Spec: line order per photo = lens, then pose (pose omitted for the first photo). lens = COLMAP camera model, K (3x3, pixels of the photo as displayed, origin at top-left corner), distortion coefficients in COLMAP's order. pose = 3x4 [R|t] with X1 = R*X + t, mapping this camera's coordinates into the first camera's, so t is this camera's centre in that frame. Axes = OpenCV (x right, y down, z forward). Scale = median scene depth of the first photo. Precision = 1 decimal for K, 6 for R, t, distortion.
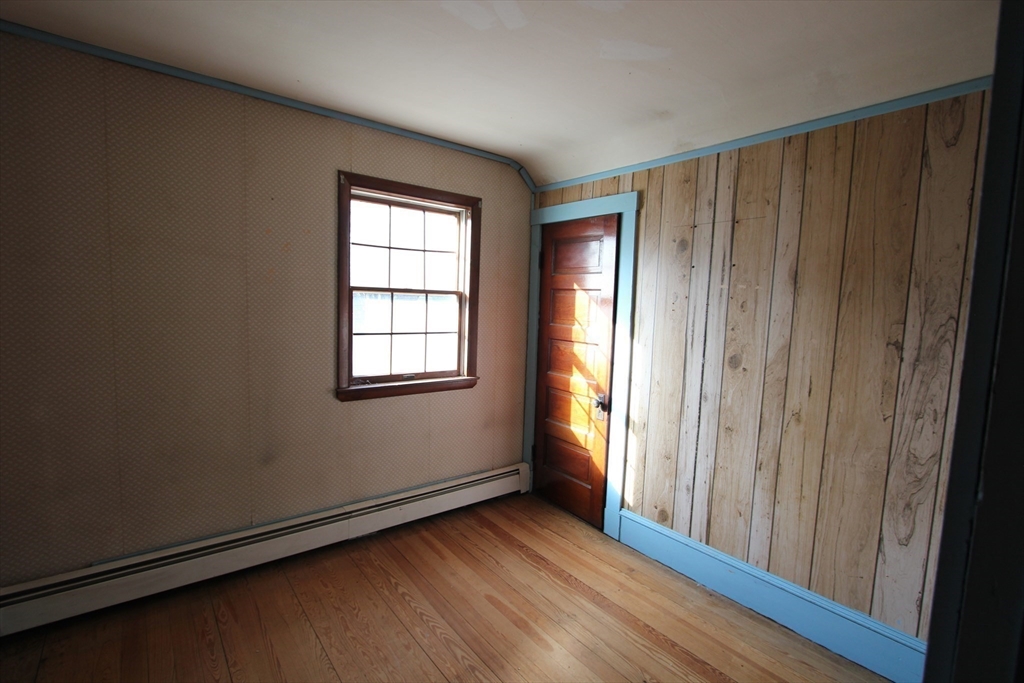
lens RADIAL K [[471.5, 0, 511.1], [0, 471.5, 341.6], [0, 0, 1]] dist [-0.000334, -0.000083]
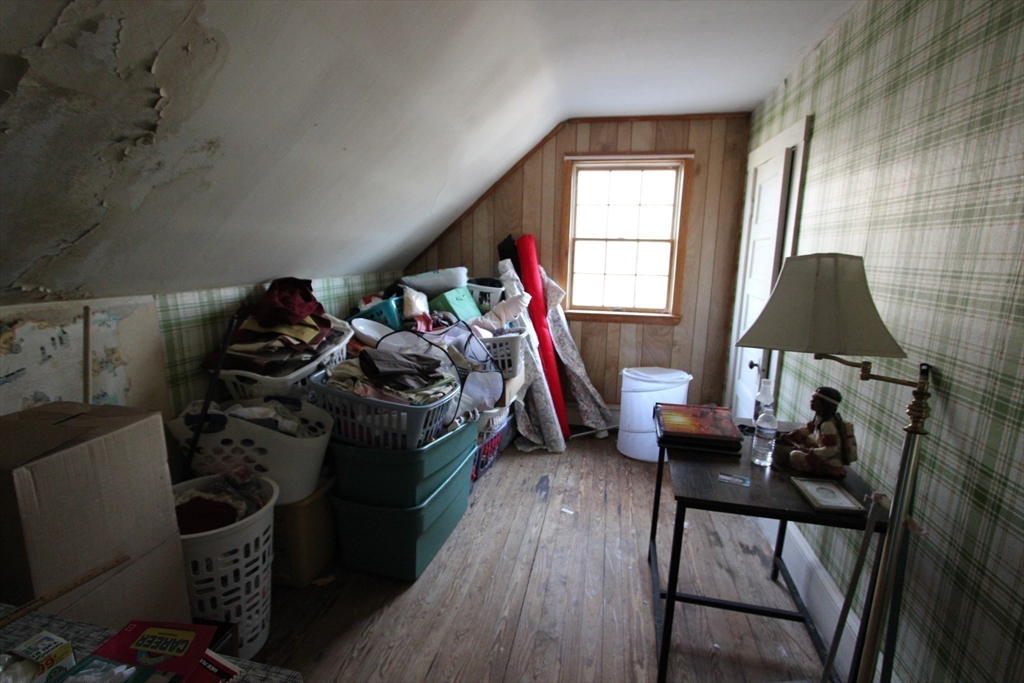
lens RADIAL K [[471.5, 0, 510.8], [0, 471.5, 339.9], [0, 0, 1]] dist [-0.000334, -0.000083]
pose [[0.639417, 0.123239, -0.758919, 0.541293], [-0.065847, 0.992221, 0.105646, 0.040016], [0.766035, -0.017580, 0.642558, -0.015398]]
